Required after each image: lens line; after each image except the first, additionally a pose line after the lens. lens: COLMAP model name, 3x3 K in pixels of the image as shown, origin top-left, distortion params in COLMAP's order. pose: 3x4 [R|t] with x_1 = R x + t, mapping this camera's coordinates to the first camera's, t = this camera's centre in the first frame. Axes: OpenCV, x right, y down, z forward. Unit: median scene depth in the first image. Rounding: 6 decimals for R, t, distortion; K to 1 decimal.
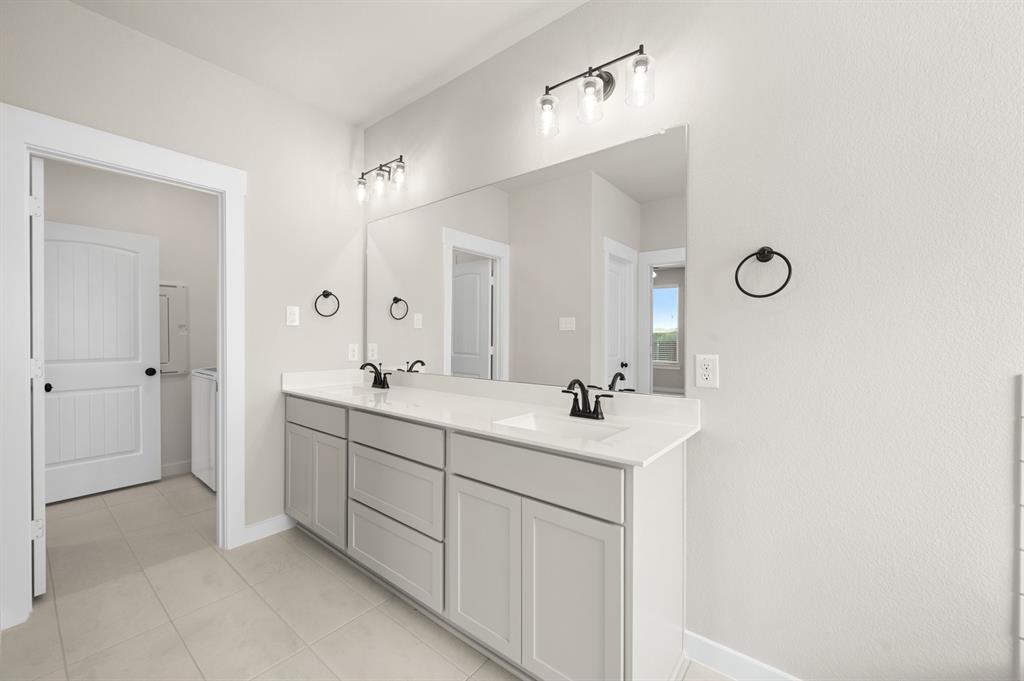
lens RADIAL K [[401.7, 0, 513.1], [0, 401.7, 338.6], [0, 0, 1]] dist [-0.000405, -0.000041]
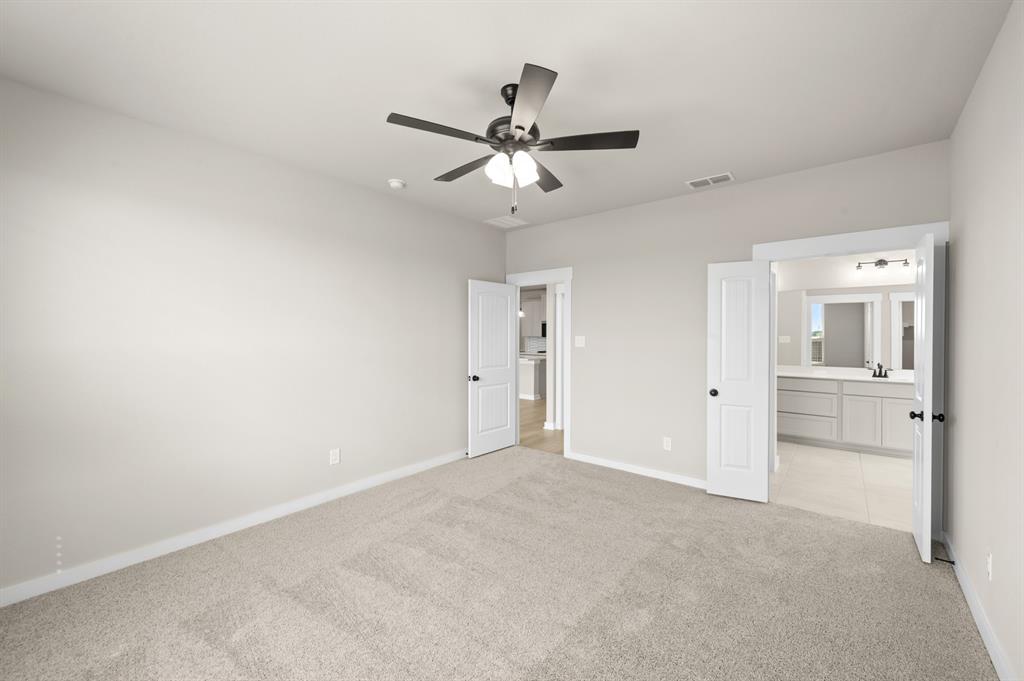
lens RADIAL K [[401.7, 0, 513.1], [0, 401.7, 338.6], [0, 0, 1]] dist [-0.000405, -0.000041]
pose [[0.999974, -0.002209, -0.006931, -2.524324], [0.002222, 0.999996, 0.001874, -0.103872], [0.006927, -0.001889, 0.999974, -1.994478]]
